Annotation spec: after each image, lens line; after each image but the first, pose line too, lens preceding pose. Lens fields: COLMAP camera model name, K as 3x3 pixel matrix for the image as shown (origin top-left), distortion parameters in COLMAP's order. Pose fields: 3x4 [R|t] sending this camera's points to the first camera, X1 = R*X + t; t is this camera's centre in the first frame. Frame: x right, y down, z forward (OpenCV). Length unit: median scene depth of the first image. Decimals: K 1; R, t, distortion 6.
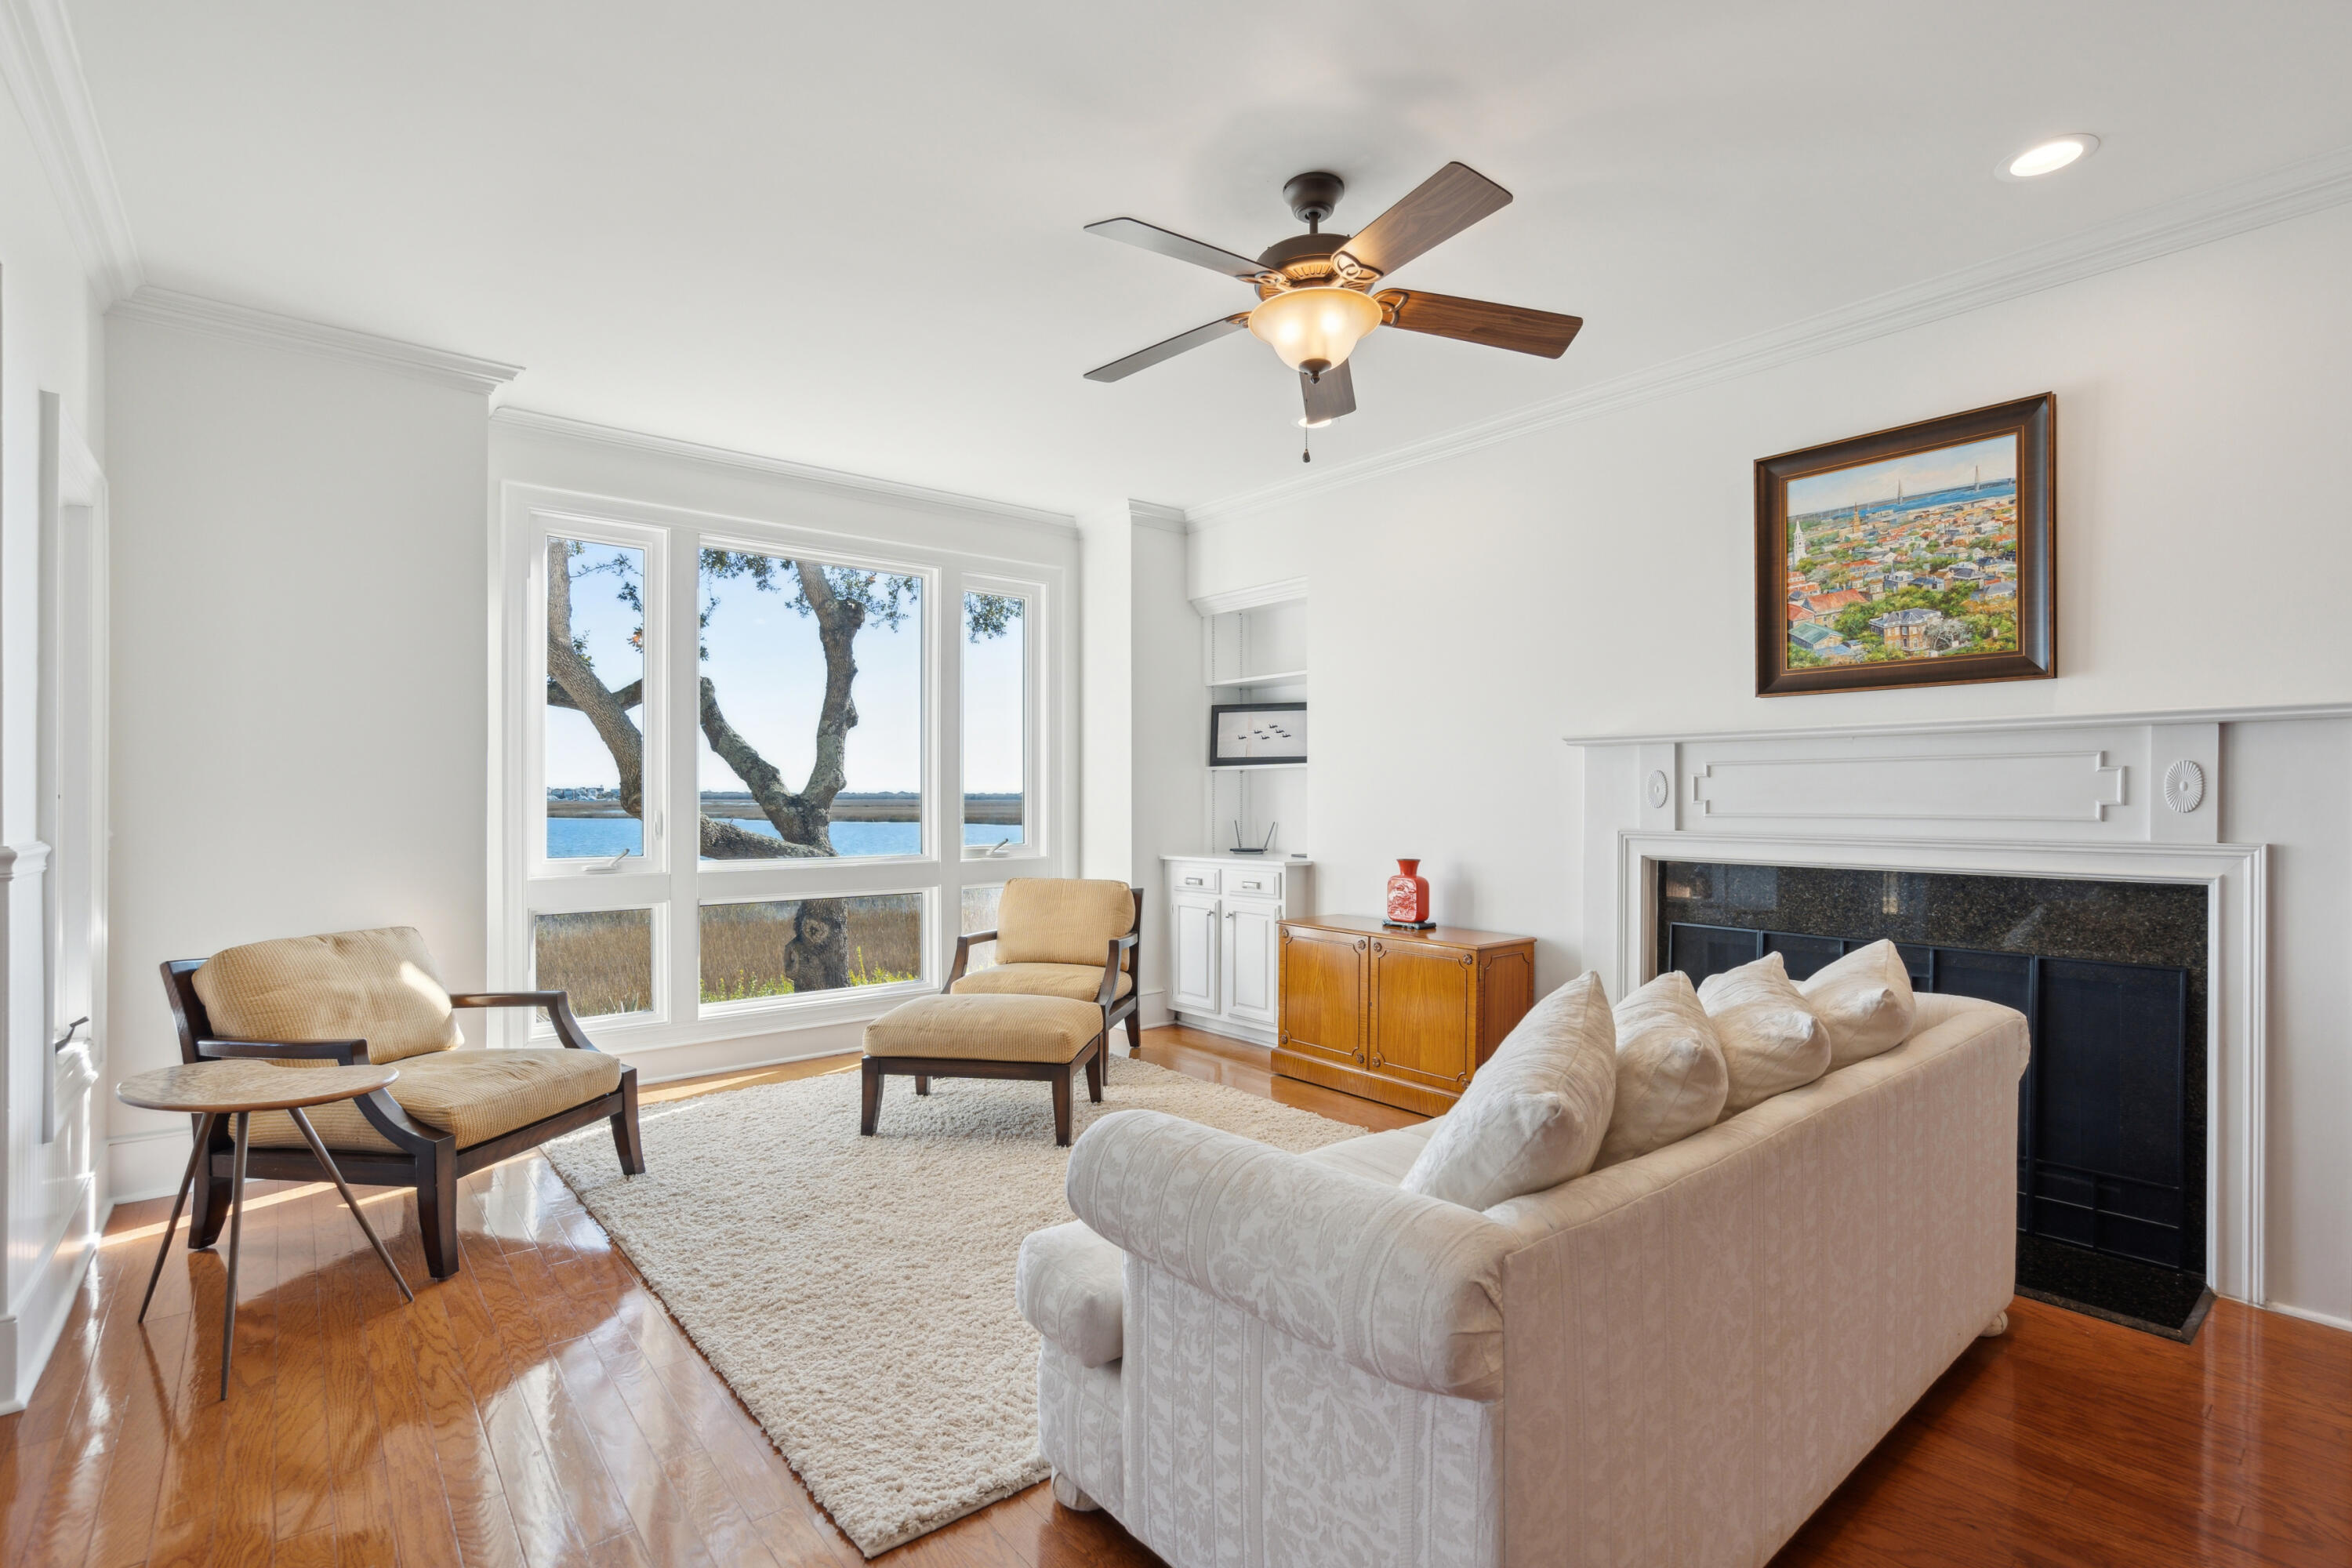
lens RADIAL K [[1086.4, 0, 1177.1], [0, 1086.4, 803.6], [0, 0, 1]] dist [-0.001819, 0.000135]
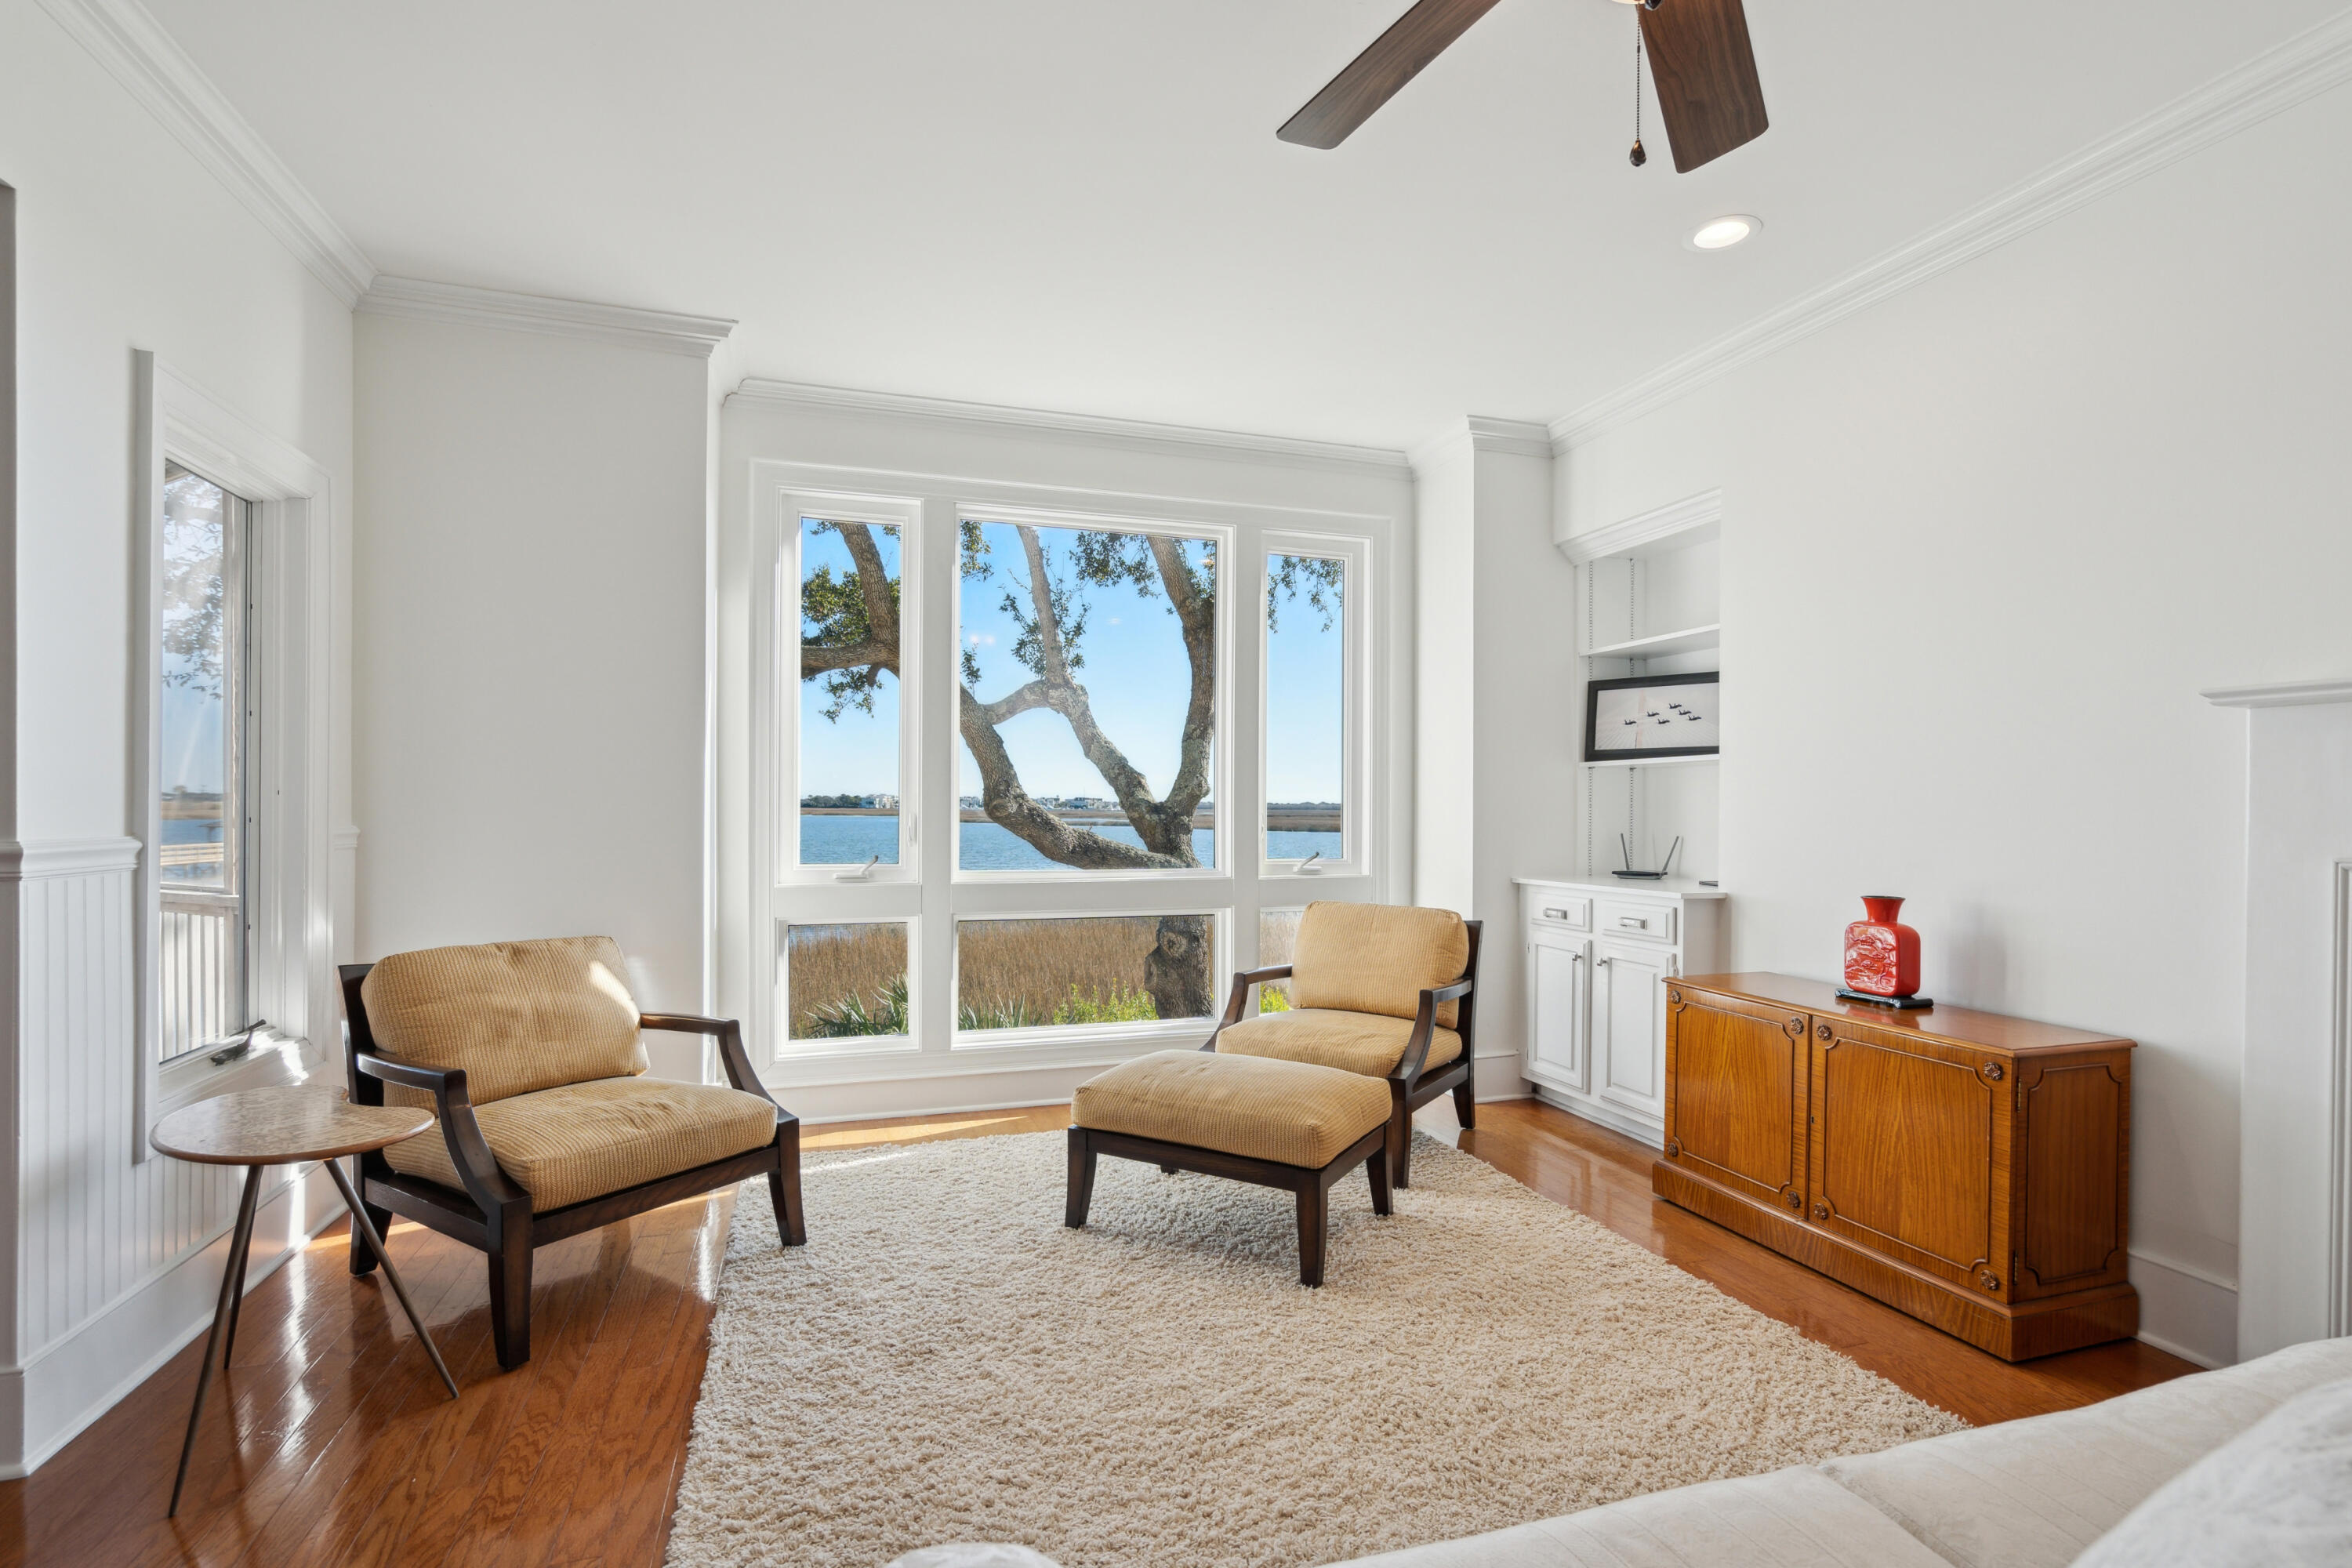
lens RADIAL K [[1094.9, 0, 1177.3], [0, 1094.9, 812.6], [0, 0, 1]] dist [-0.002479, 0.000561]
pose [[0.928745, 0.005909, -0.370673, 0.067531], [-0.006485, 0.999979, -0.000308, 0.004614], [0.370664, 0.002690, 0.928763, 0.254787]]
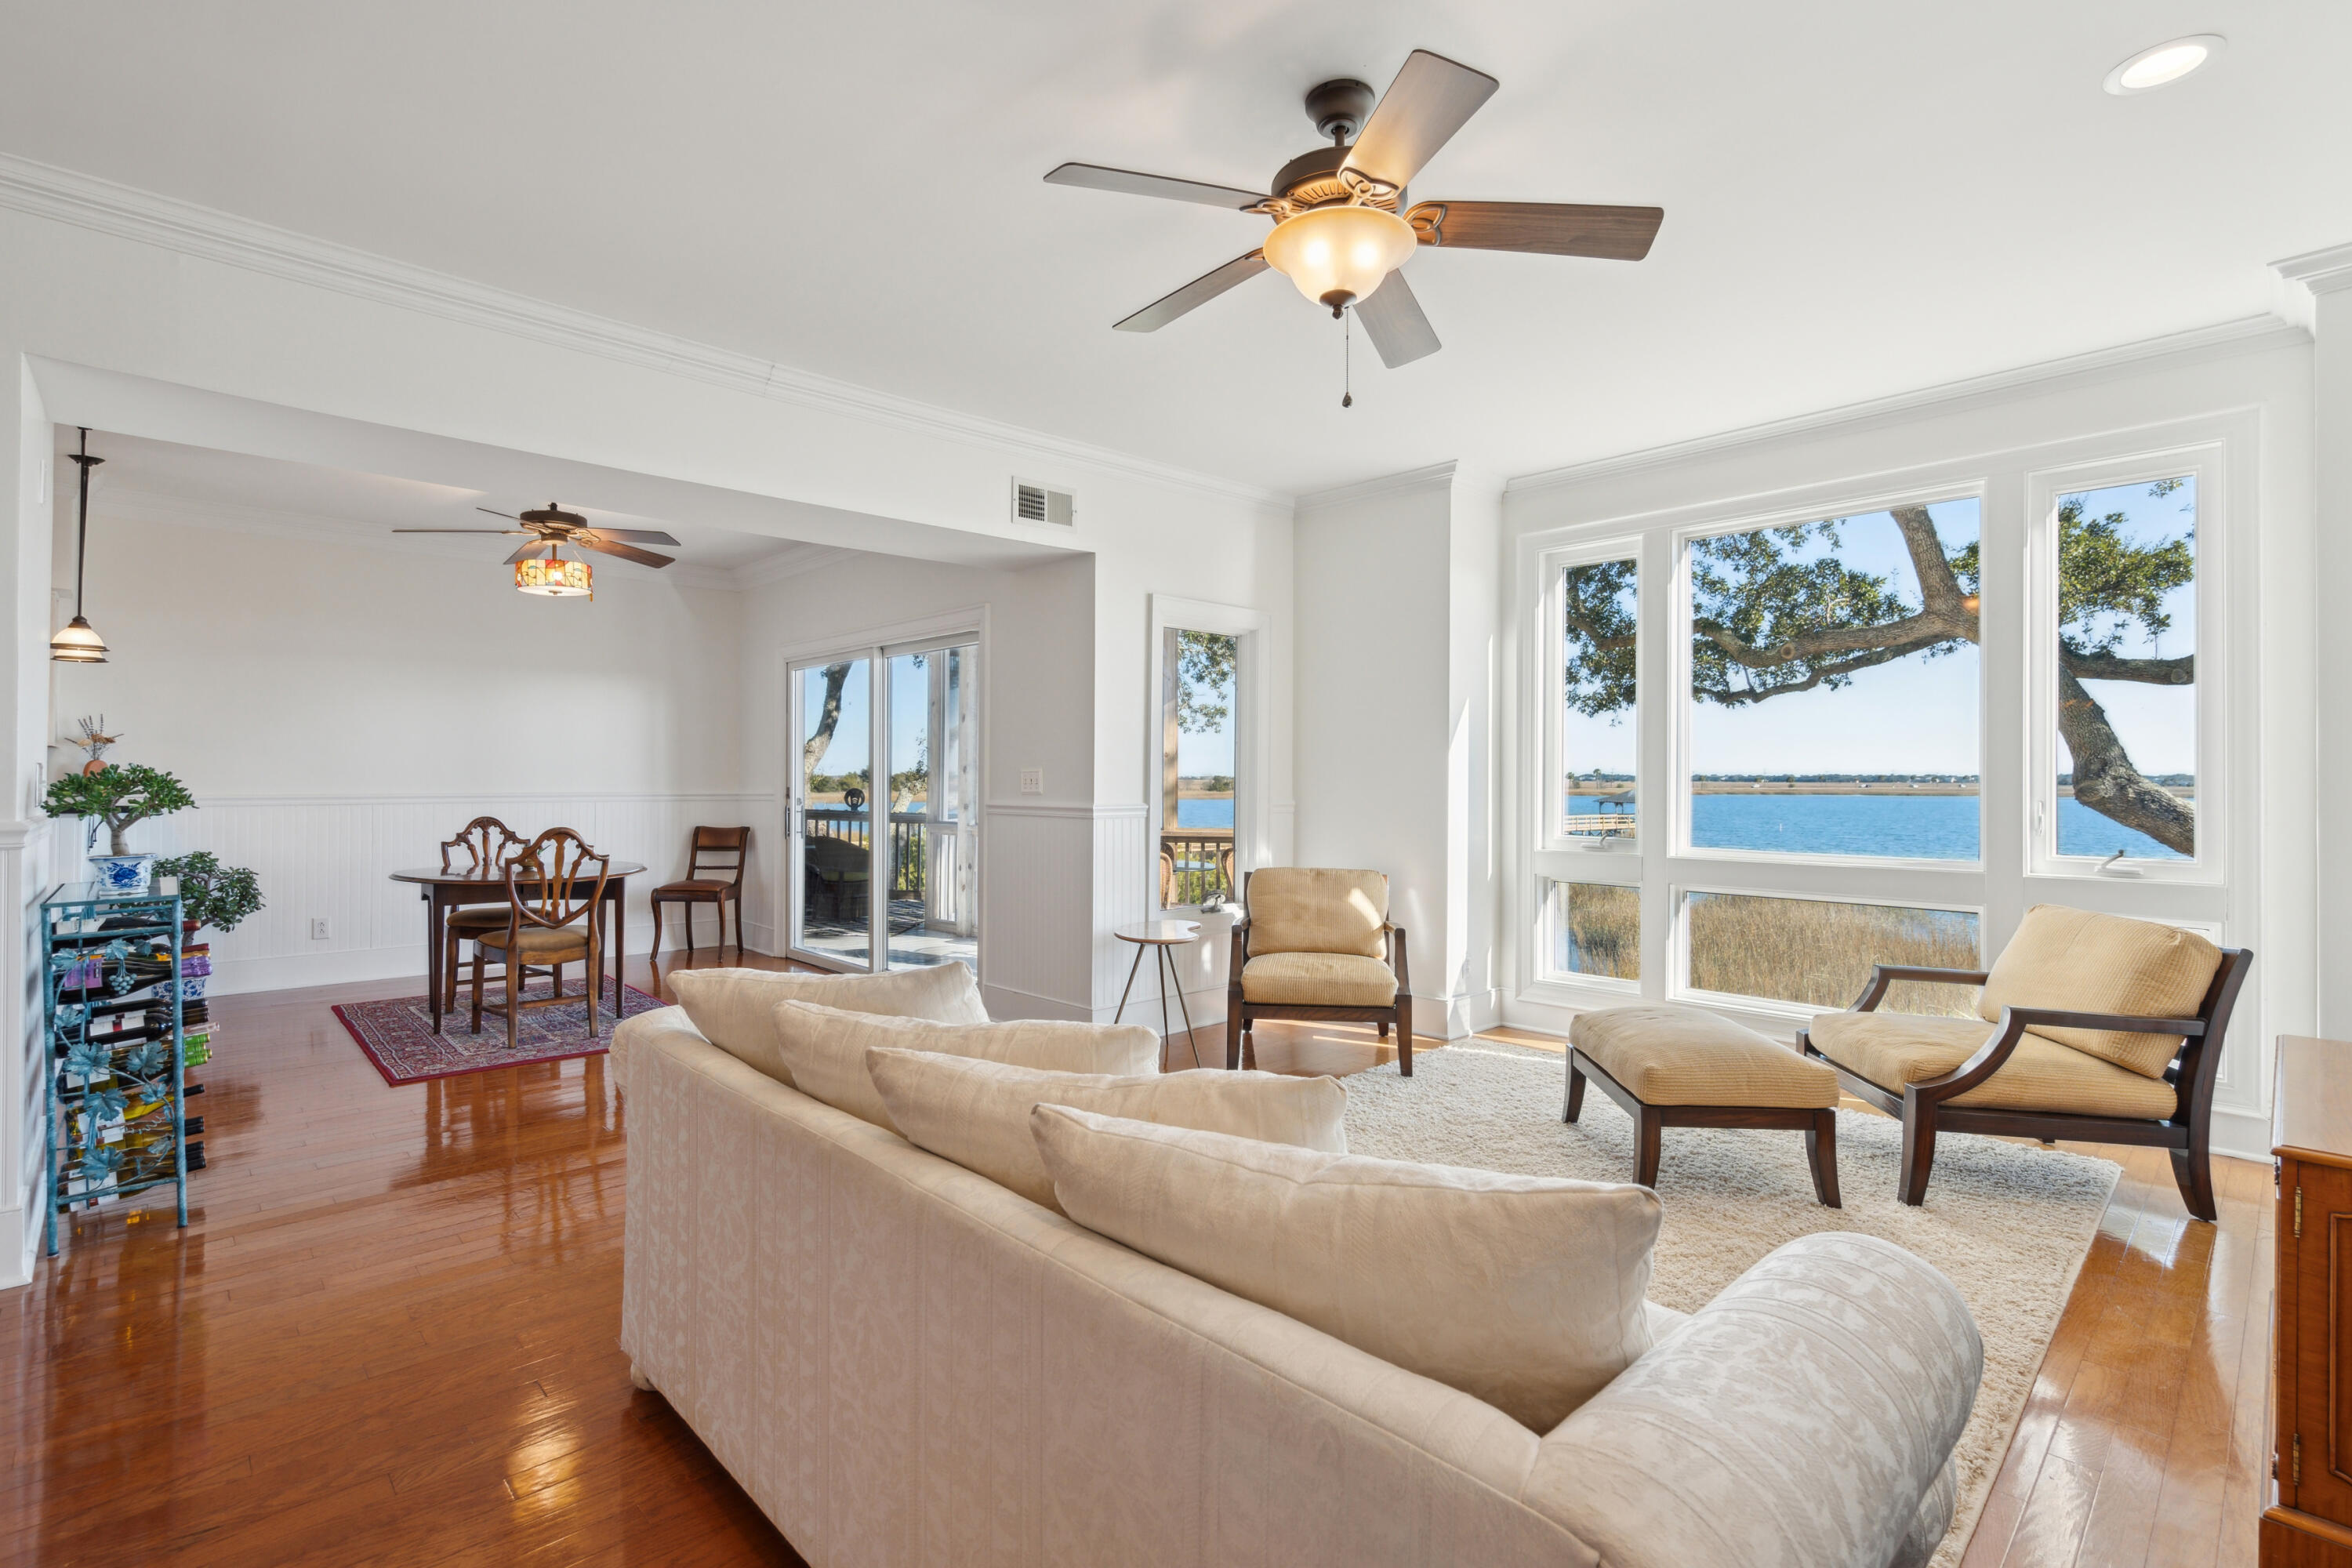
lens RADIAL K [[1085.4, 0, 1168.6], [0, 1085.4, 774.3], [0, 0, 1]] dist [-0.002566, -0.000316]
pose [[0.070350, -0.005772, -0.997506, 0.605408], [-0.009509, 0.999934, -0.006457, -0.005490], [0.997477, 0.009940, 0.070290, 0.489436]]
